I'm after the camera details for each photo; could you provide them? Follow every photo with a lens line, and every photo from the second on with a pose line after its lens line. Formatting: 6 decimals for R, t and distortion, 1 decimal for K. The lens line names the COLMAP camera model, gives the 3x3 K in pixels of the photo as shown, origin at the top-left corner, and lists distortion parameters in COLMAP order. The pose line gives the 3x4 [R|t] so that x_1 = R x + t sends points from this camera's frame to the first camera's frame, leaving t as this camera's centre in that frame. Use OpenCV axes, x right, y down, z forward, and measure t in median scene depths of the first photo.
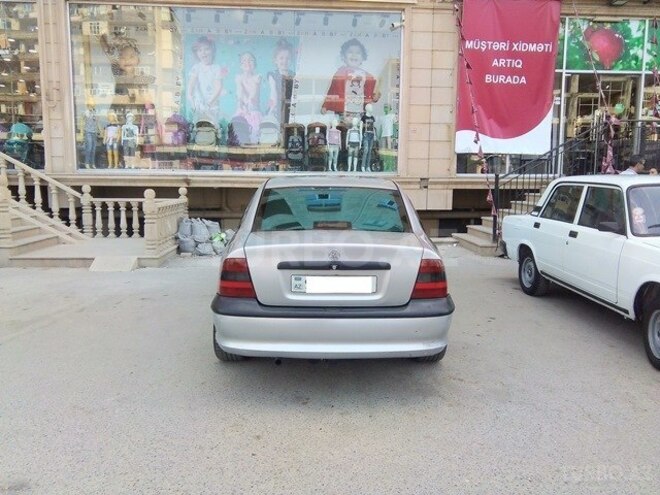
lens RADIAL K [[529.1, 0, 333.3], [0, 529.1, 248.0], [0, 0, 1]] dist [-0.000812, -0.006888]
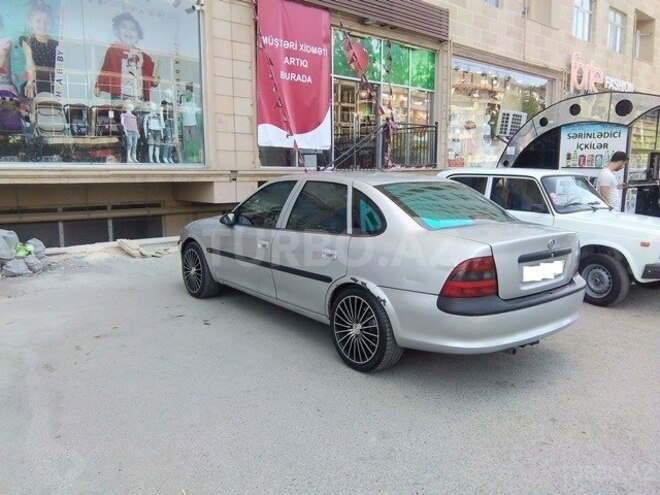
lens RADIAL K [[529.1, 0, 331.0], [0, 529.1, 244.1], [0, 0, 1]] dist [-0.000812, -0.006888]
pose [[0.786775, -0.089561, 0.610708, -0.308230], [0.082852, 0.995787, 0.039295, -0.020128], [-0.611654, 0.019682, 0.790880, 0.118969]]
